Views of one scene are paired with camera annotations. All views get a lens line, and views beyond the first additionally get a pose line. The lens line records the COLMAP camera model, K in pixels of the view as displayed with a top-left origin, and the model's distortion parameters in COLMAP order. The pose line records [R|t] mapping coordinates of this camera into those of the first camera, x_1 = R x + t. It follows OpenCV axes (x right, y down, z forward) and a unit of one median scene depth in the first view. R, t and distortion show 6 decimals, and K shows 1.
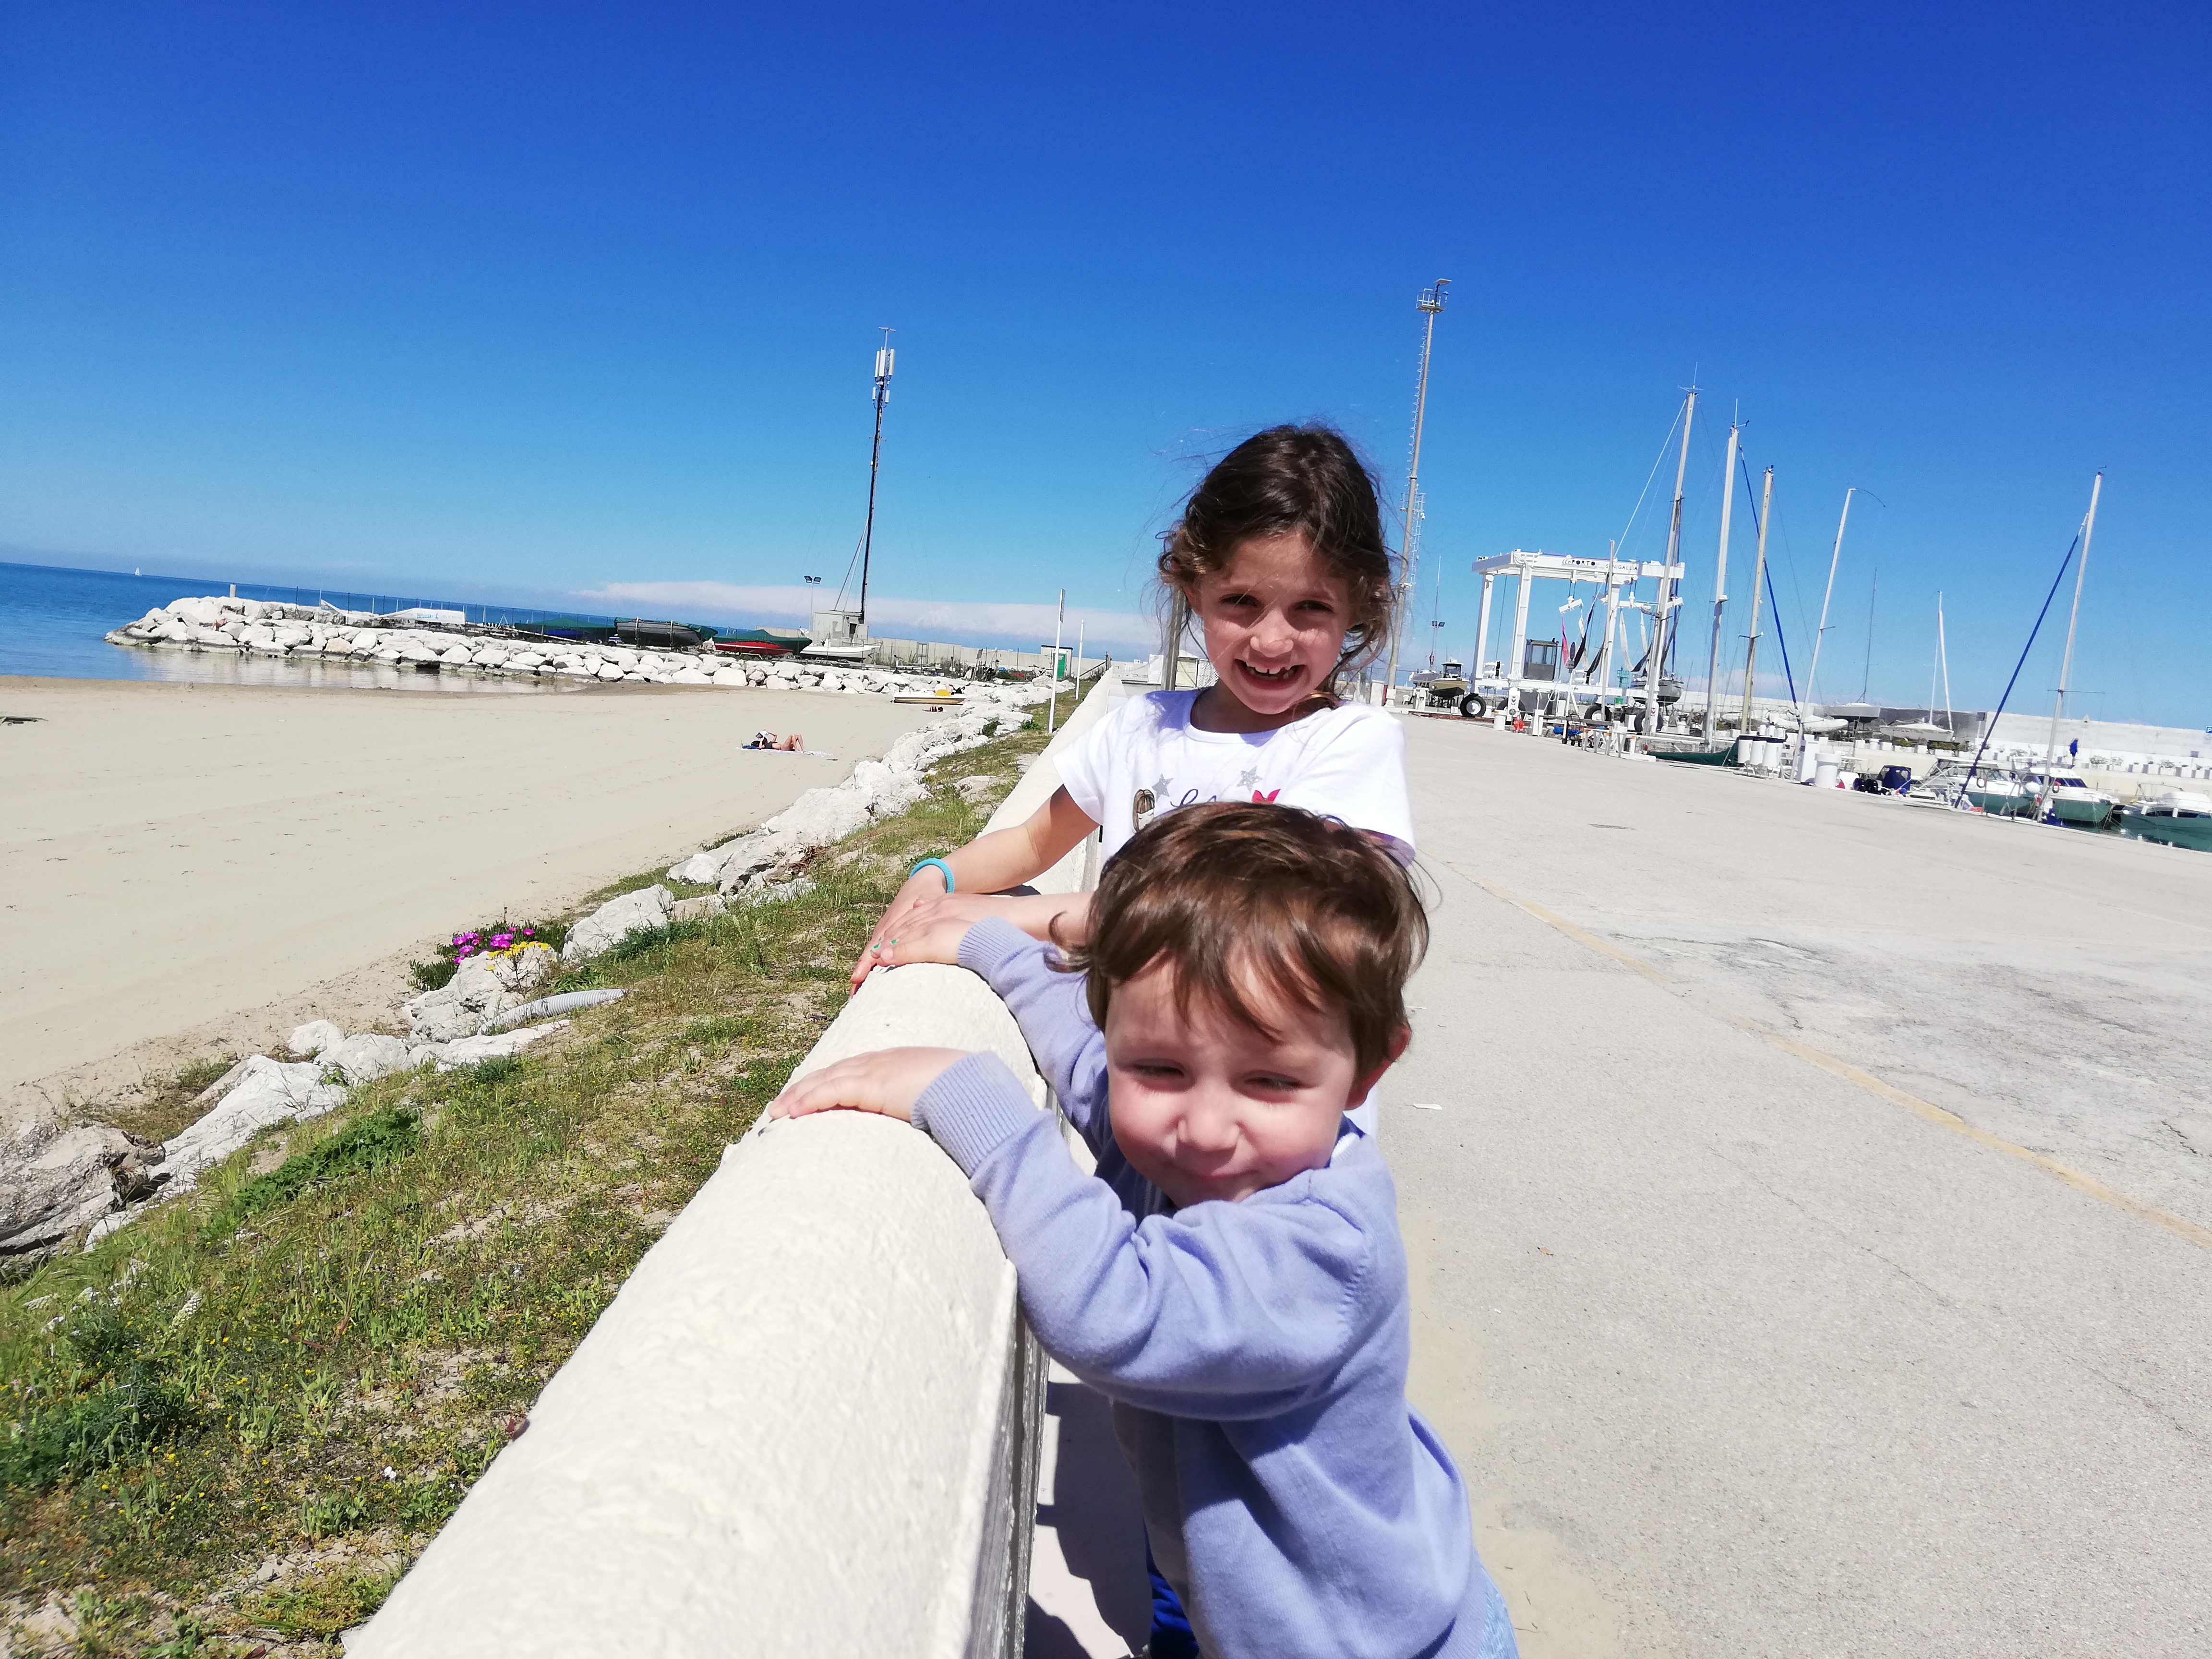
lens RADIAL K [[1658.5, 0, 1116.7], [0, 1658.5, 797.1], [0, 0, 1]] dist [0.081396, -0.119625]
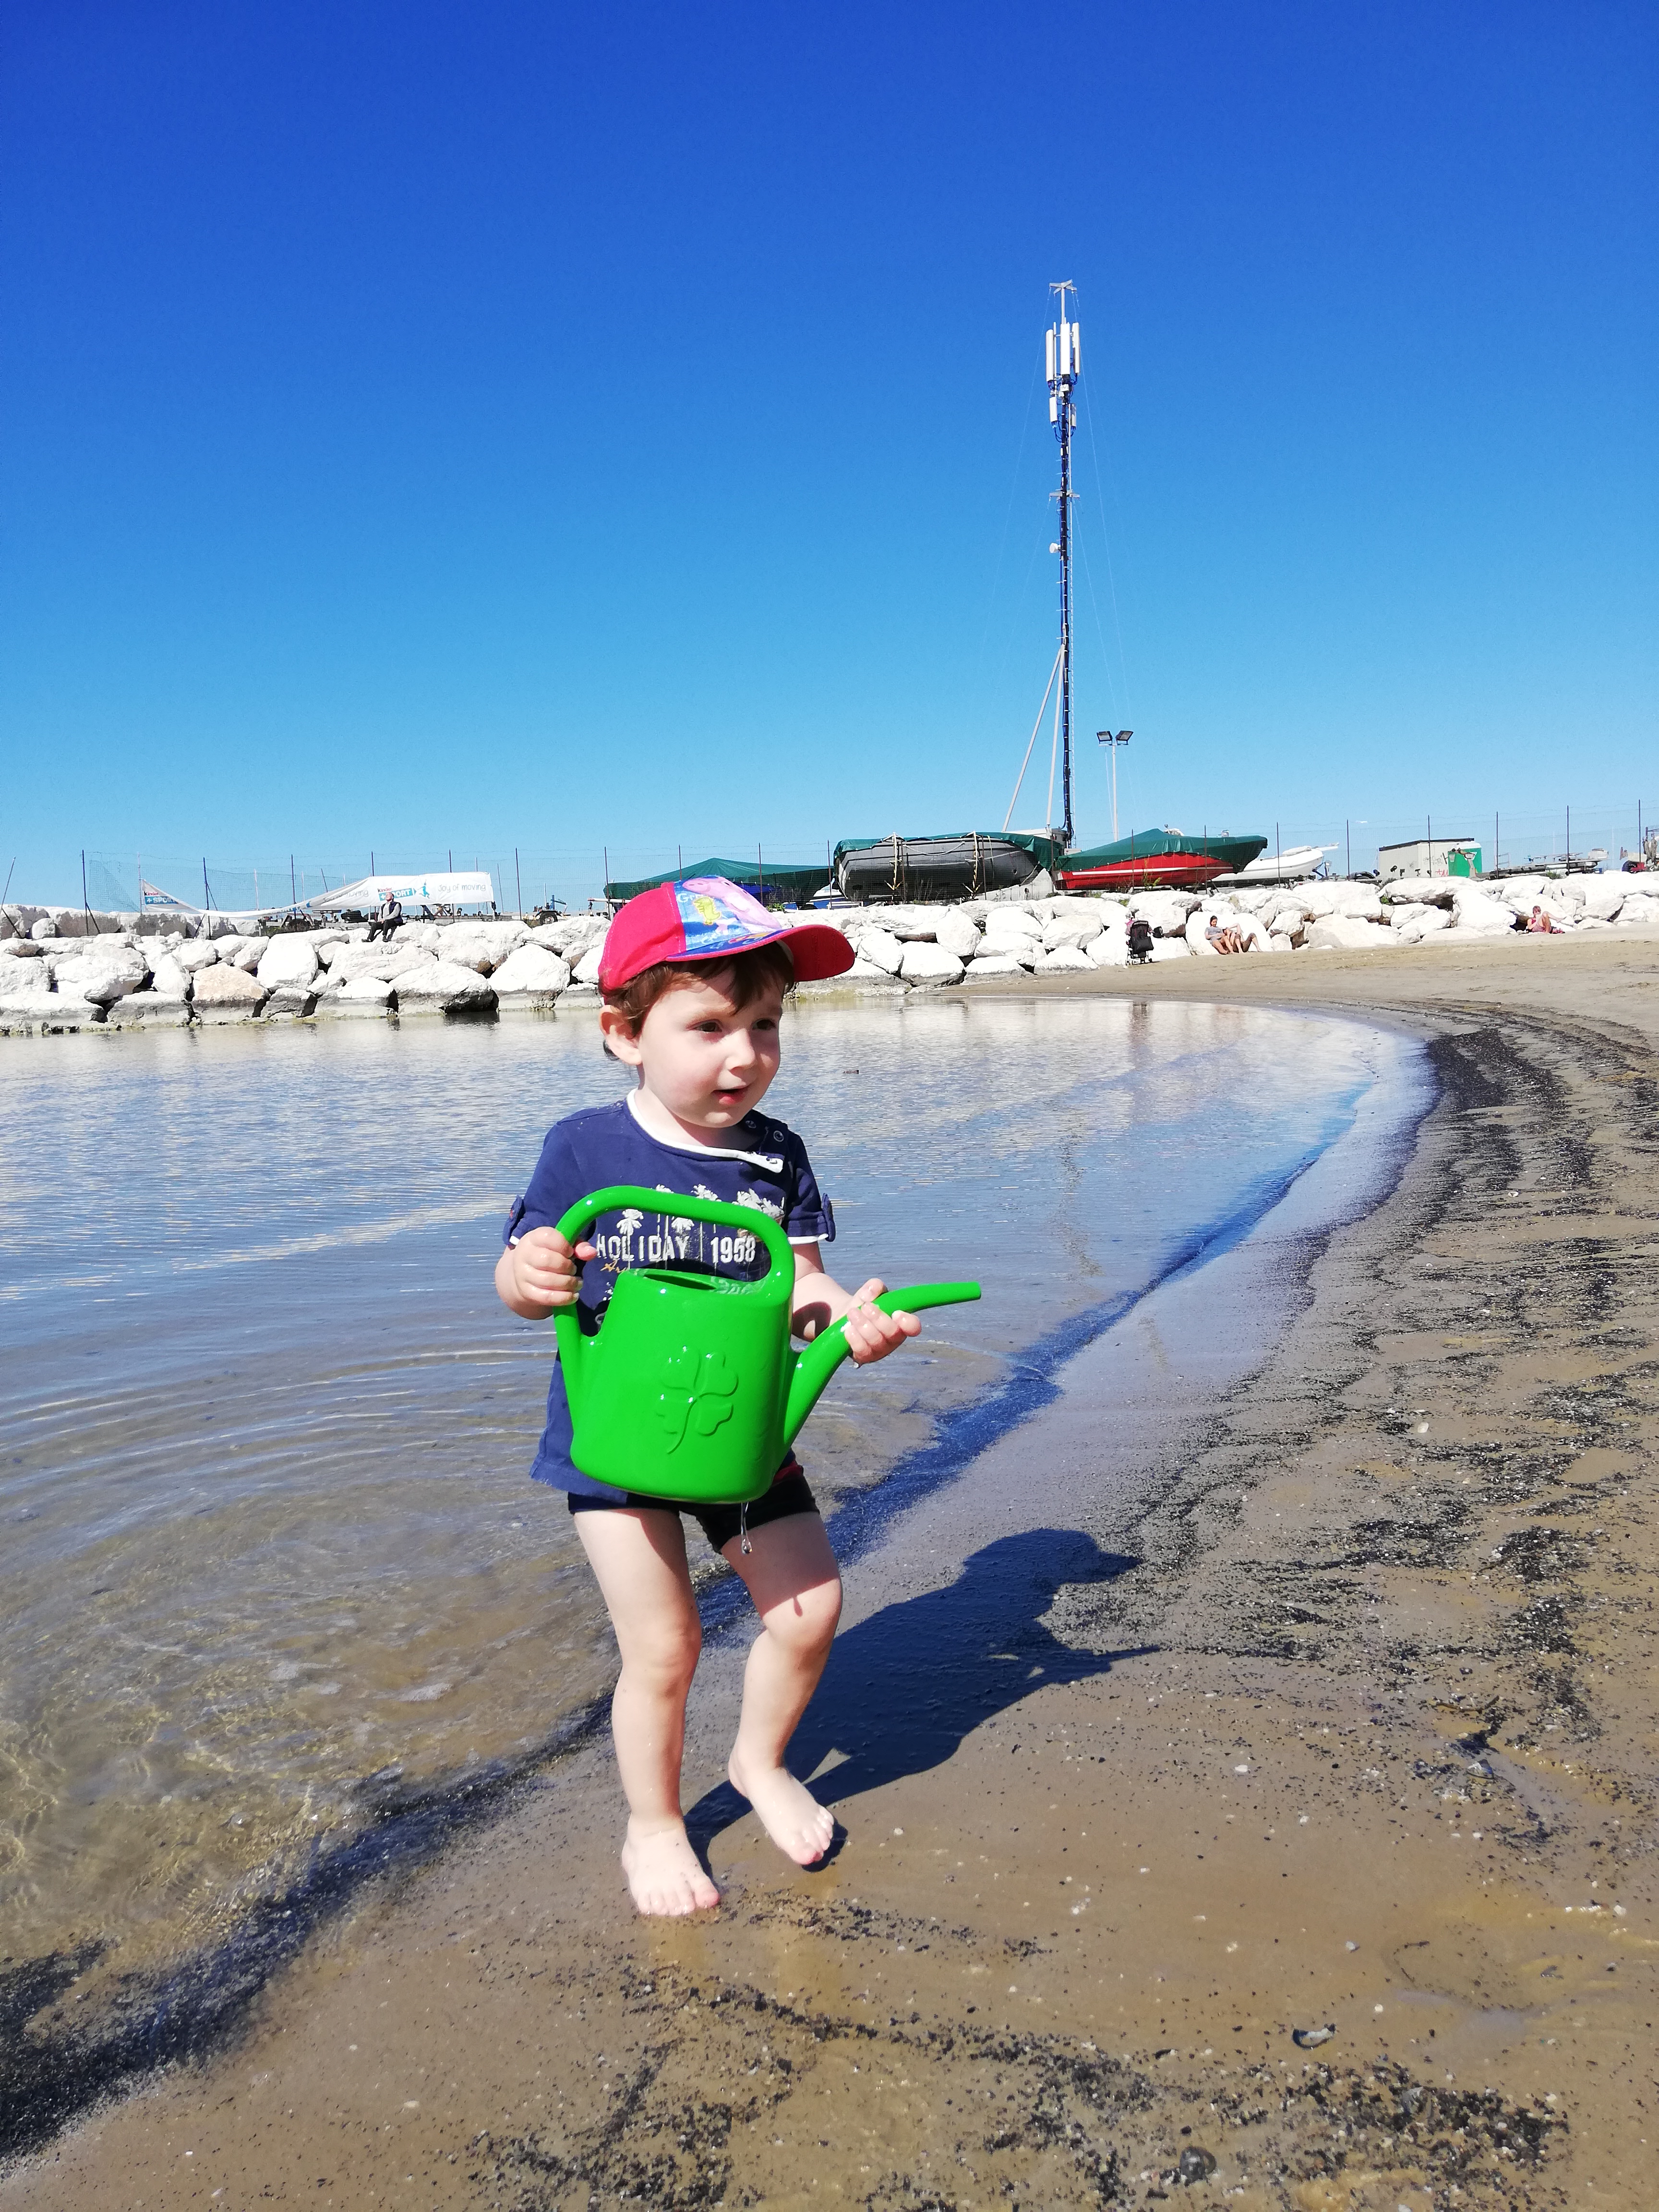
lens RADIAL K [[1658.5, 0, 823.8], [0, 1658.5, 1101.8], [0, 0, 1]] dist [0.081396, -0.119625]
pose [[0.991106, -0.129773, 0.029466, -0.344593], [0.129728, 0.991544, 0.003431, -0.047818], [-0.029662, 0.000422, 0.999560, 0.621299]]
